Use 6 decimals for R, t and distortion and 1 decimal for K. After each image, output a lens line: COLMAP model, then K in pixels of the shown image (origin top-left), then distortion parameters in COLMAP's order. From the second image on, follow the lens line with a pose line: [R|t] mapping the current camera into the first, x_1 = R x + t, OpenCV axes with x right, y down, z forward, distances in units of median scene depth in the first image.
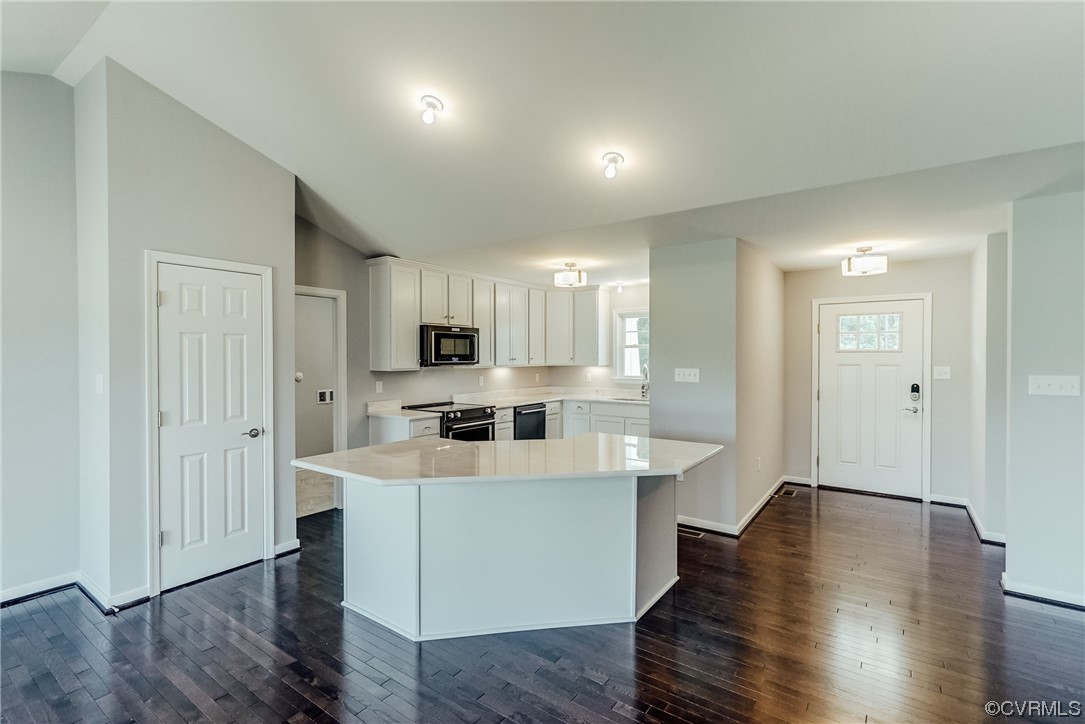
lens RADIAL K [[495.4, 0, 518.2], [0, 495.4, 360.4], [0, 0, 1]] dist [-0.000837, 0.000061]
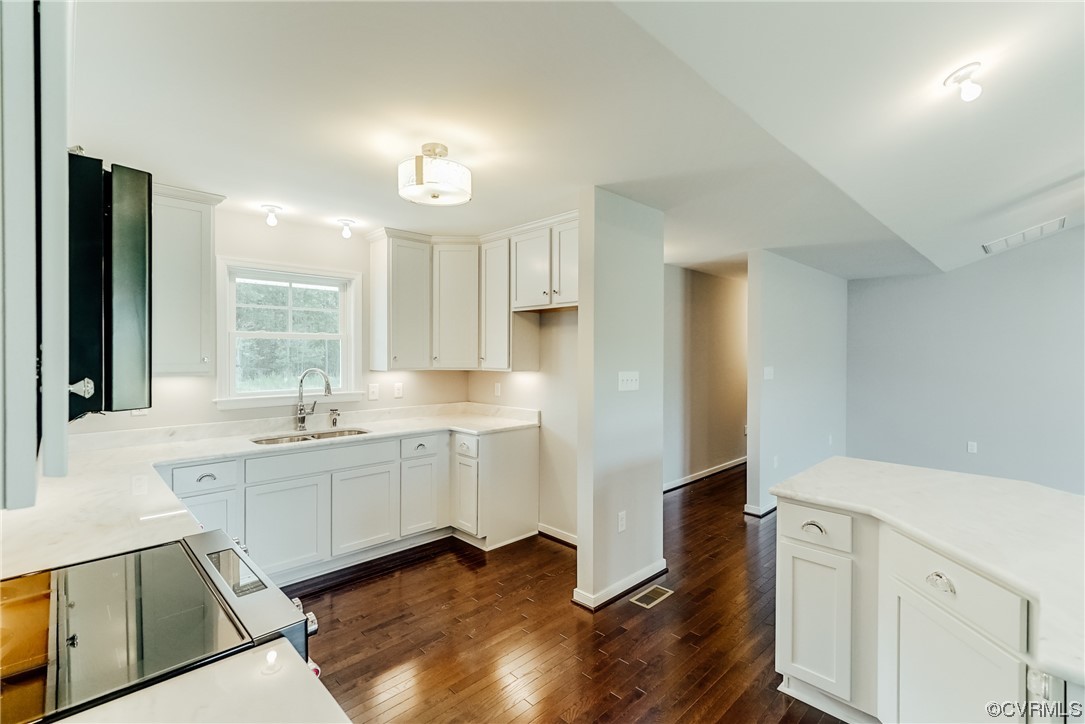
lens RADIAL K [[497.6, 0, 543.7], [0, 497.6, 351.2], [0, 0, 1]] dist [-0.000504, 0.000129]
pose [[0.150297, 0.005708, 0.988624, -0.328797], [0.007451, 0.999948, -0.006906, -0.007304], [-0.988613, 0.008404, 0.150247, 0.870644]]
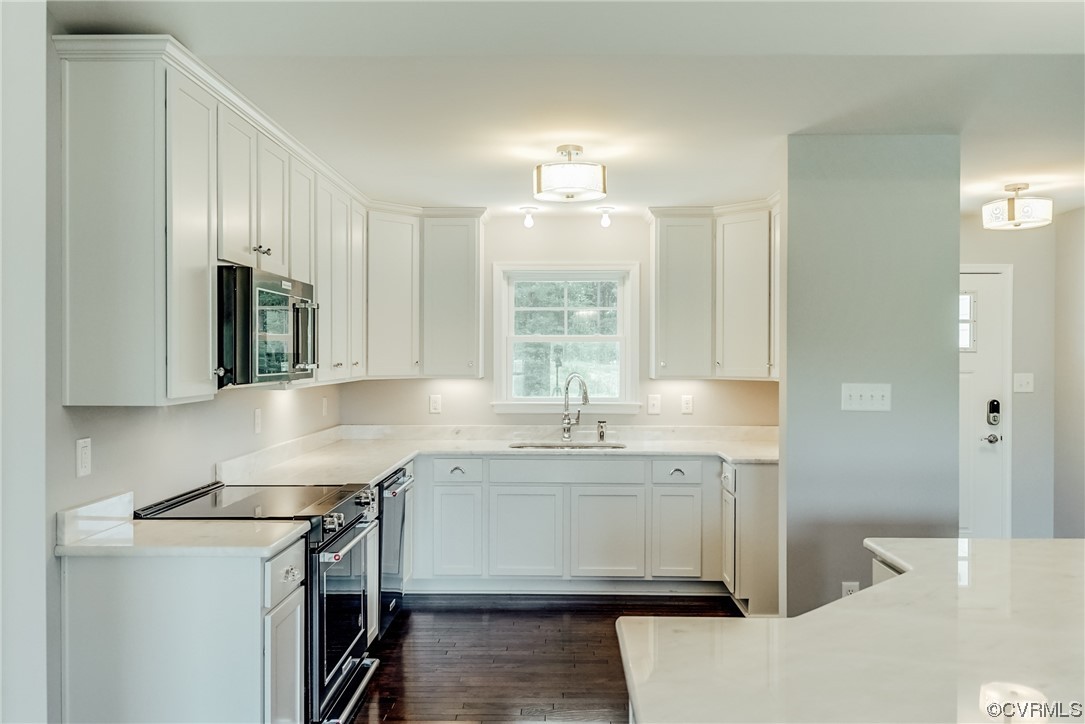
lens RADIAL K [[863.7, 0, 542.5], [0, 863.7, 362.0], [0, 0, 1]] dist [-0.000016, -0.001839]
pose [[0.818709, -0.002388, 0.574203, -0.360226], [0.004886, 0.999984, -0.002809, -0.003324], [-0.574187, 0.005105, 0.818708, 0.396586]]
